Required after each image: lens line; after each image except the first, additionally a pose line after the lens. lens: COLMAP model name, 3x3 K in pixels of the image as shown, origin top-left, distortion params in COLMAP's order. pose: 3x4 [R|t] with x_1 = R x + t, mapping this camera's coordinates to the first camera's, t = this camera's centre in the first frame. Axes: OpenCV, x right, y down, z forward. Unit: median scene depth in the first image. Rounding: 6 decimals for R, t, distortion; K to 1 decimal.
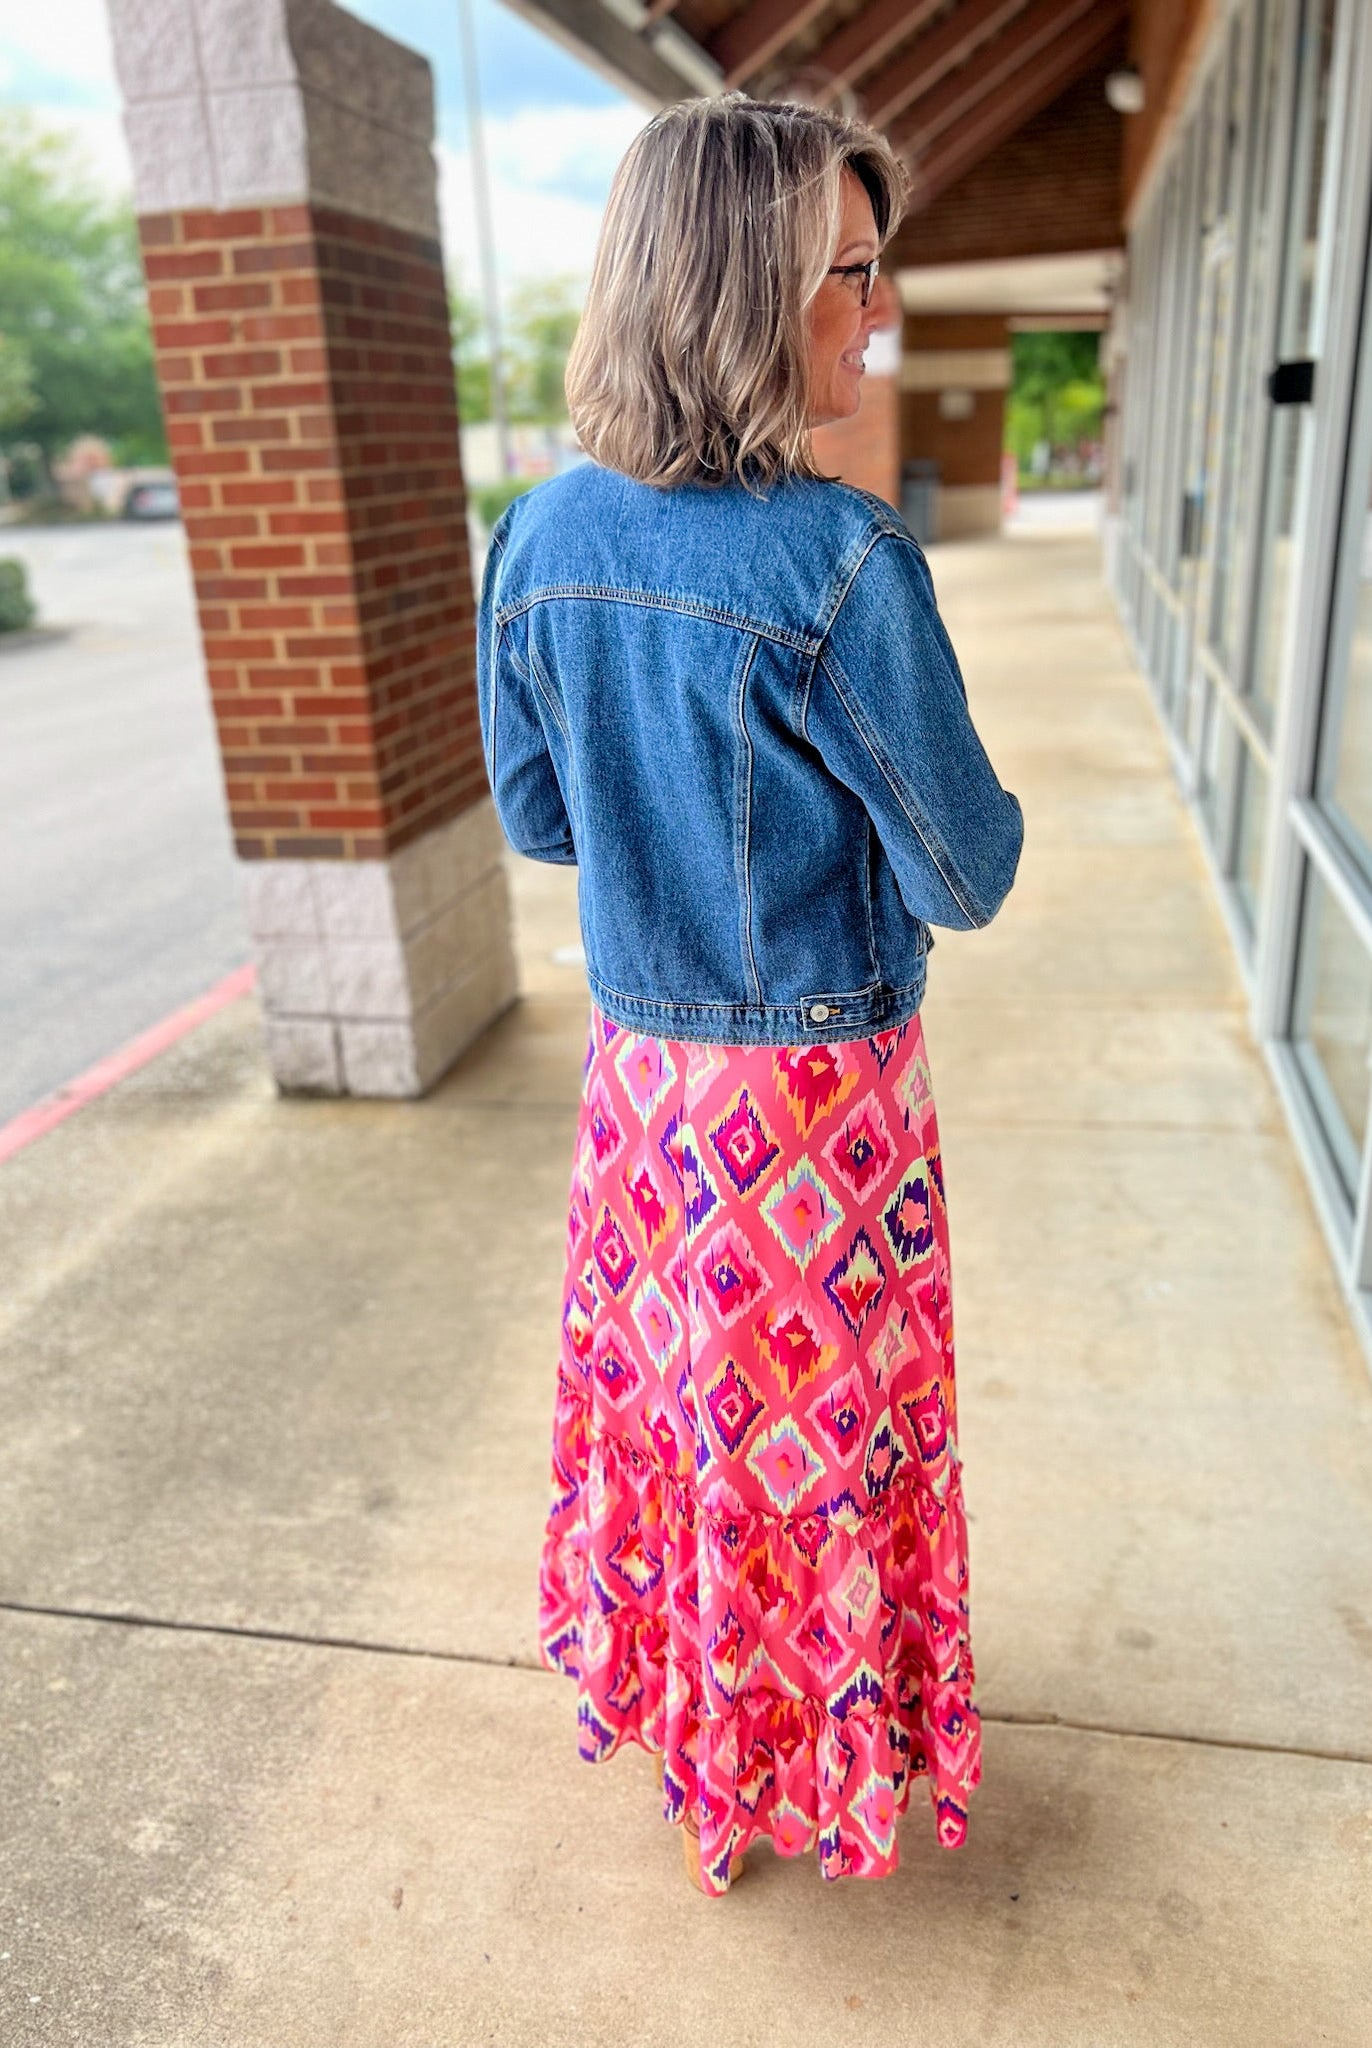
lens RADIAL K [[1555.6, 0, 691.7], [0, 1555.6, 1038.5], [0, 0, 1]] dist [0.007038, -0.009580]
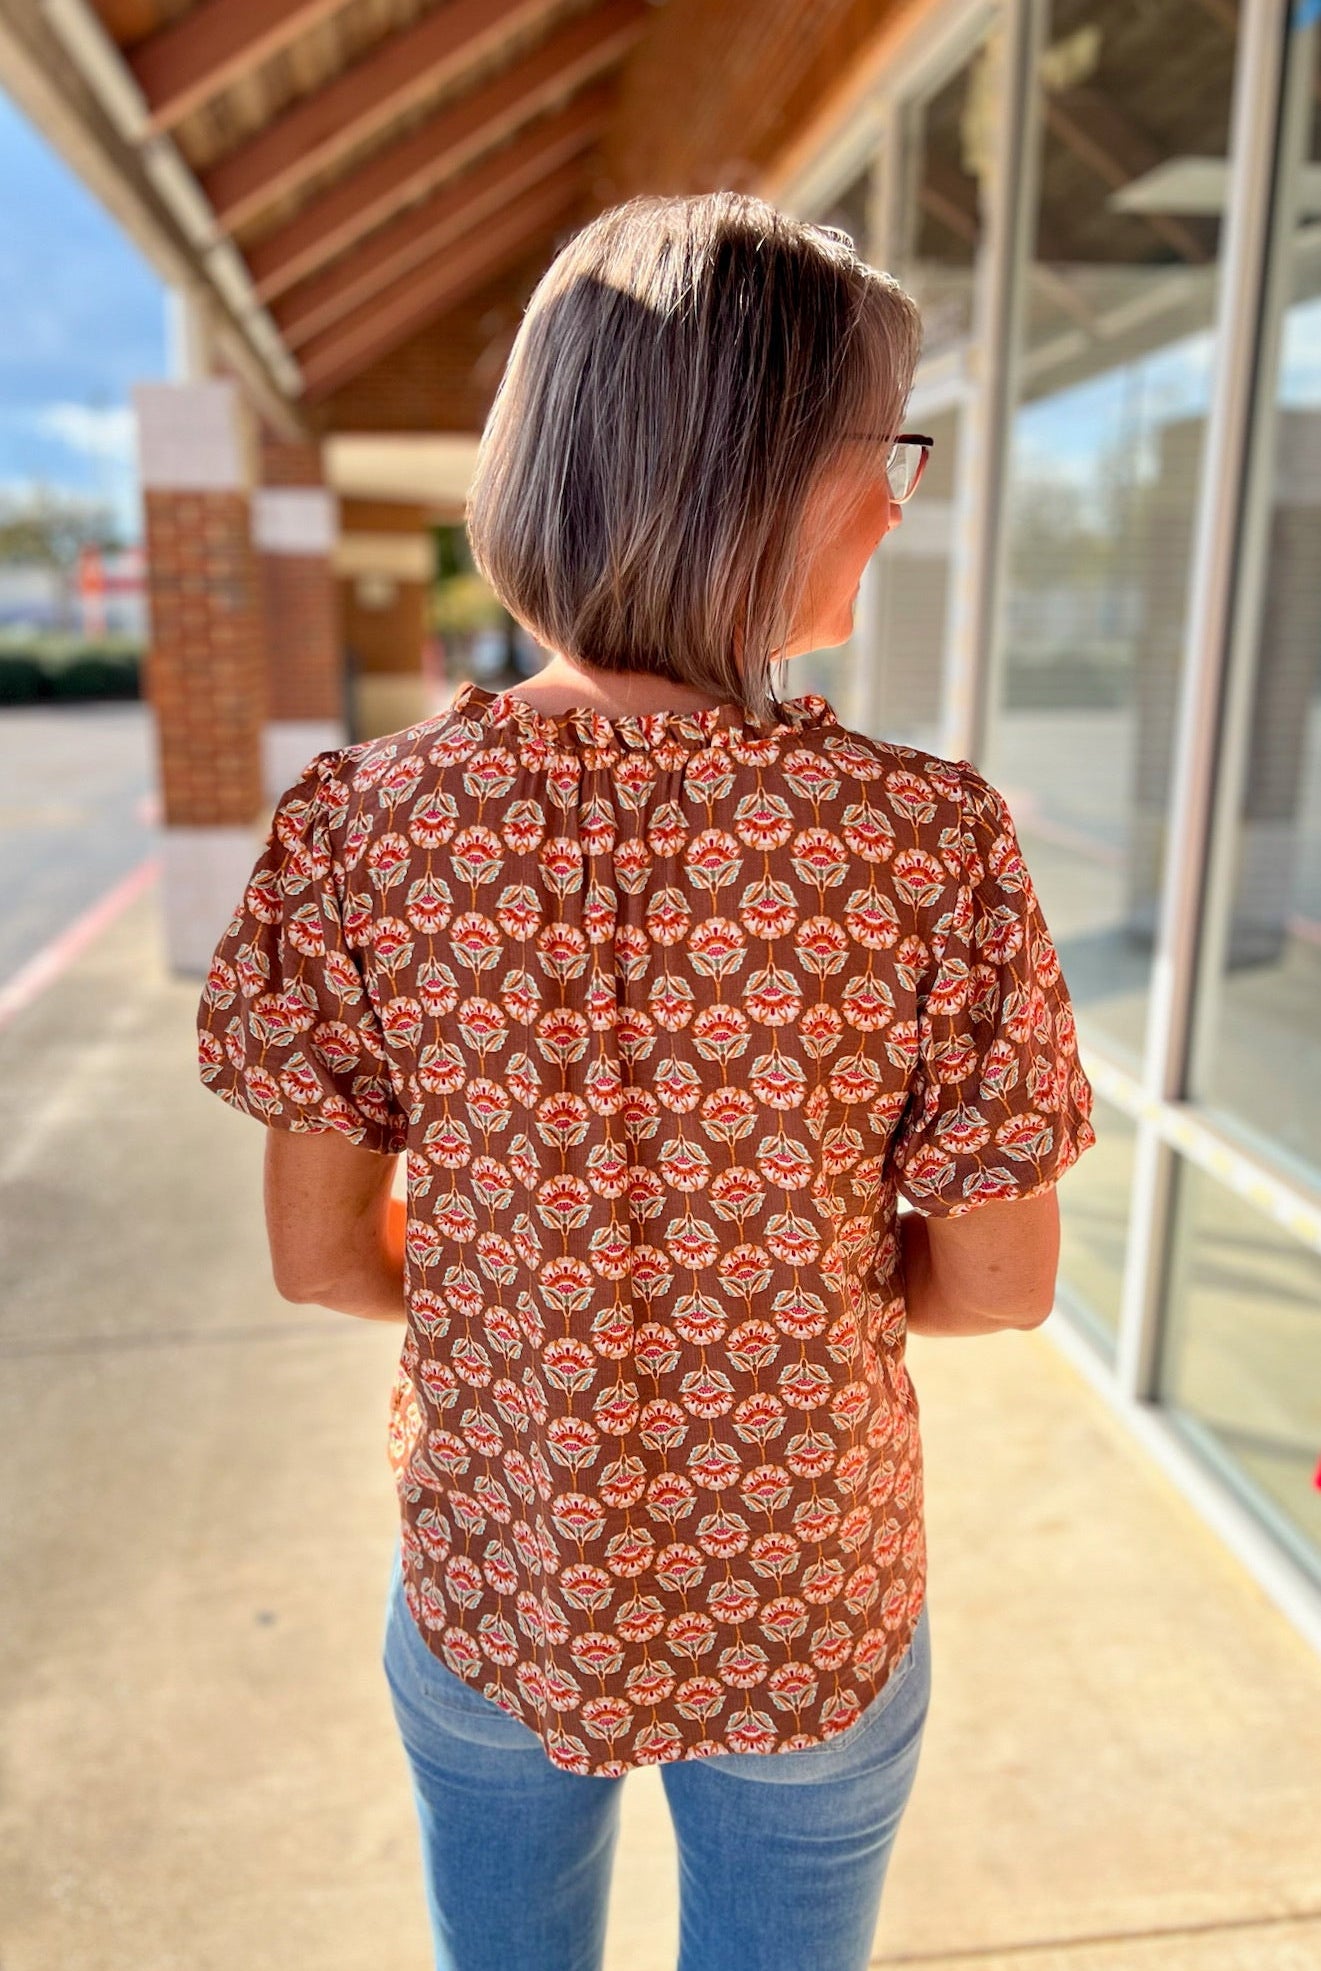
lens RADIAL K [[1542.3, 0, 581.8], [0, 1542.3, 988.0], [0, 0, 1]] dist [-0.004632, -0.010613]
pose [[0.949641, -0.023098, 0.312488, -0.039974], [0.064997, 0.990109, -0.124338, -0.289737], [-0.306525, 0.138388, 0.941749, 0.742621]]
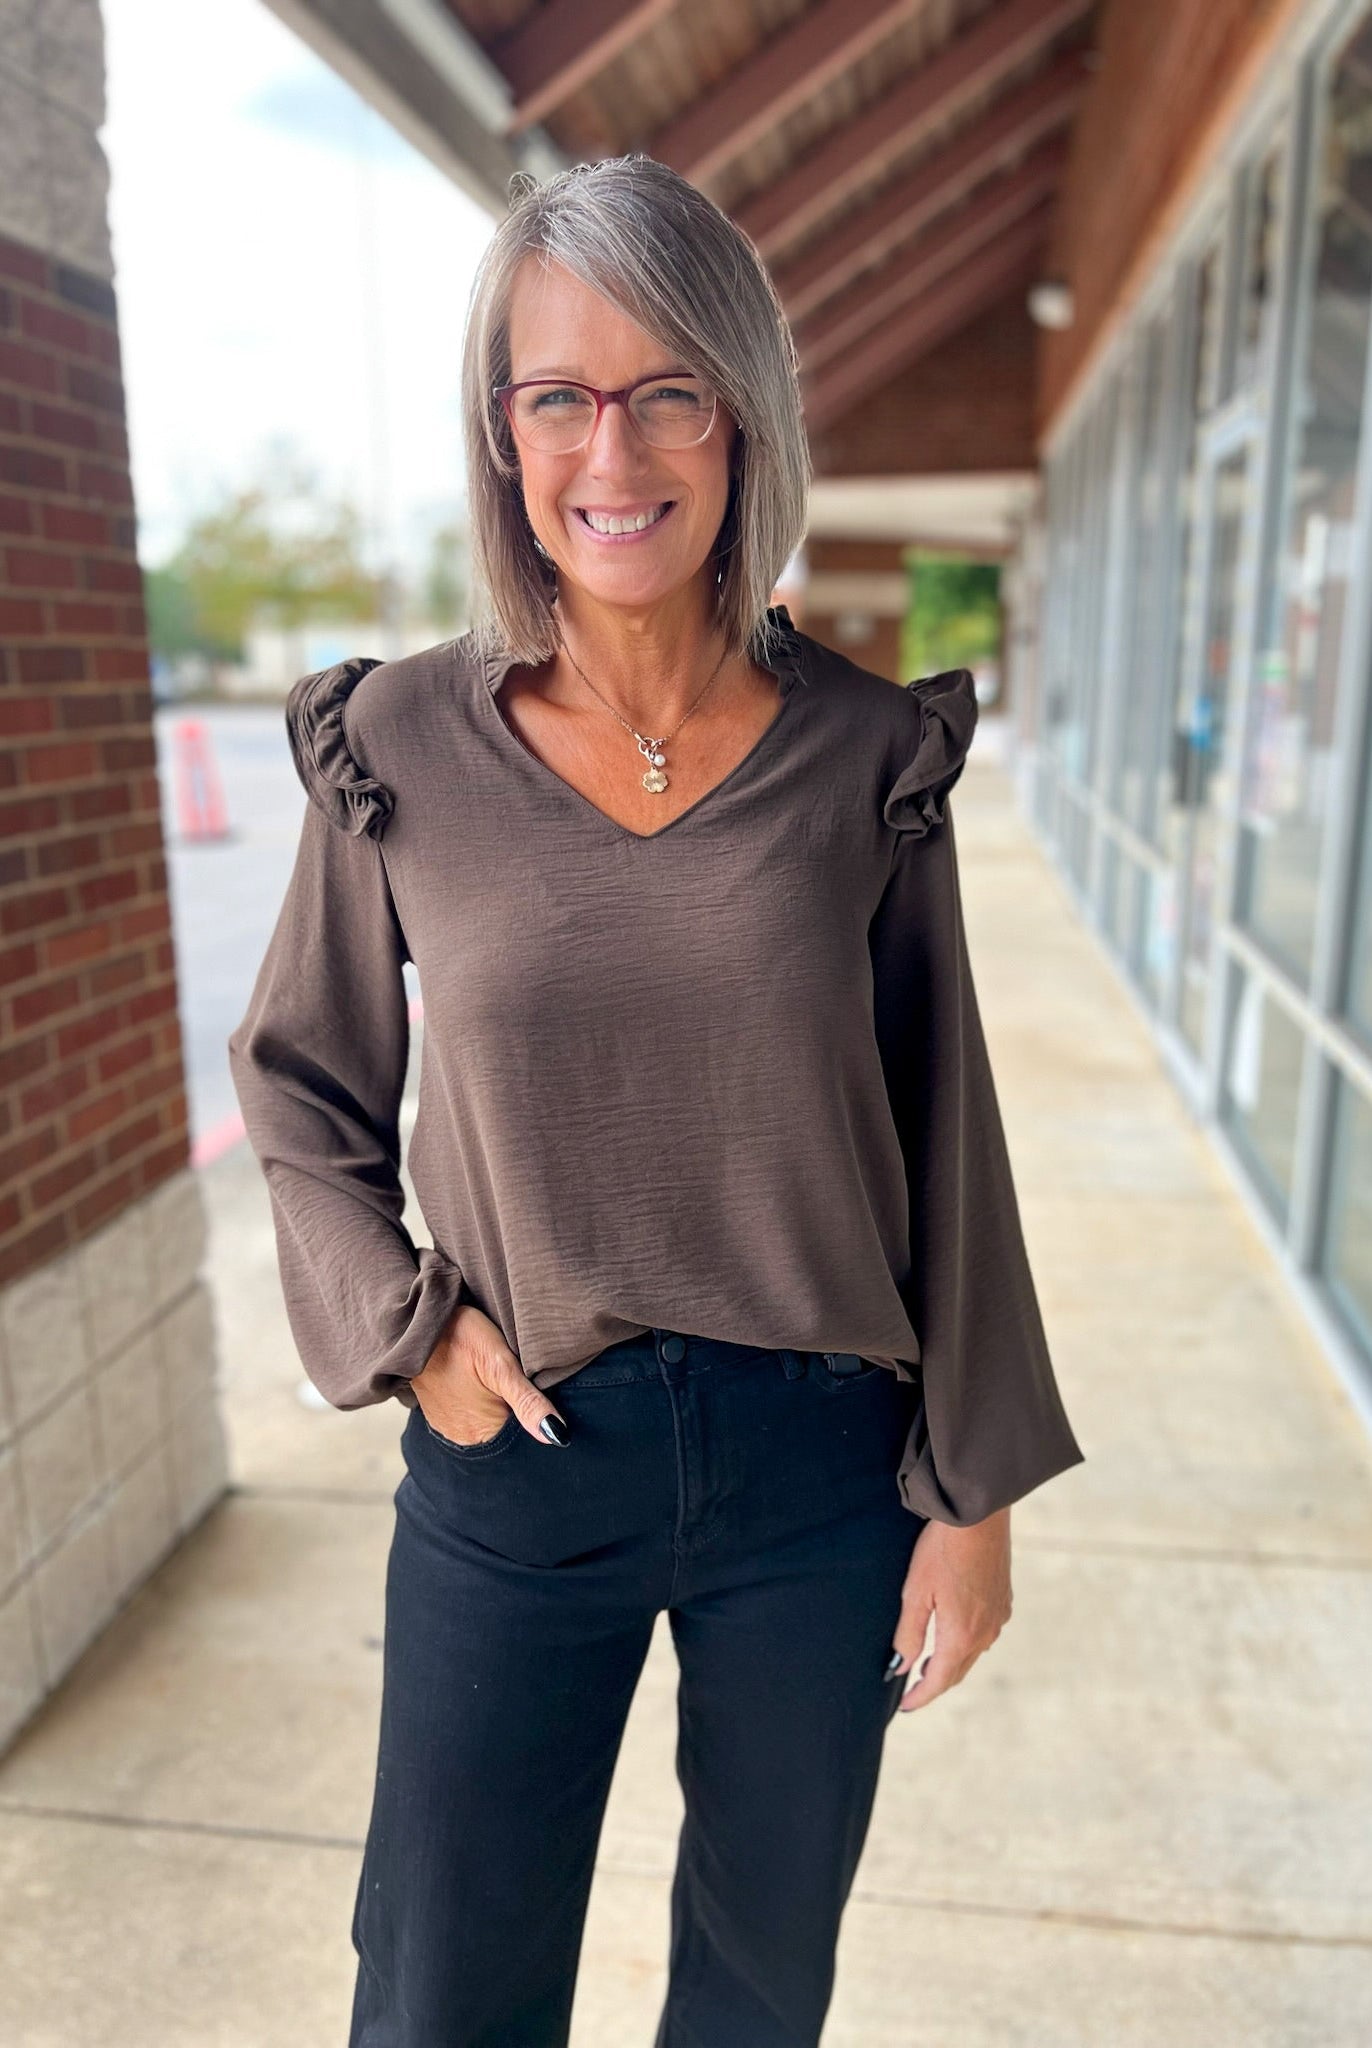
lens RADIAL K [[1553.4, 0, 681.1], [0, 1553.4, 1021.5], [0, 0, 1]] dist [0.005225, -0.006911]
pose [[0.997475, 0.026243, 0.065991, 0.027859], [-0.017021, 0.990478, -0.136614, -0.168411], [-0.068947, 0.135146, 0.988424, 0.475068]]
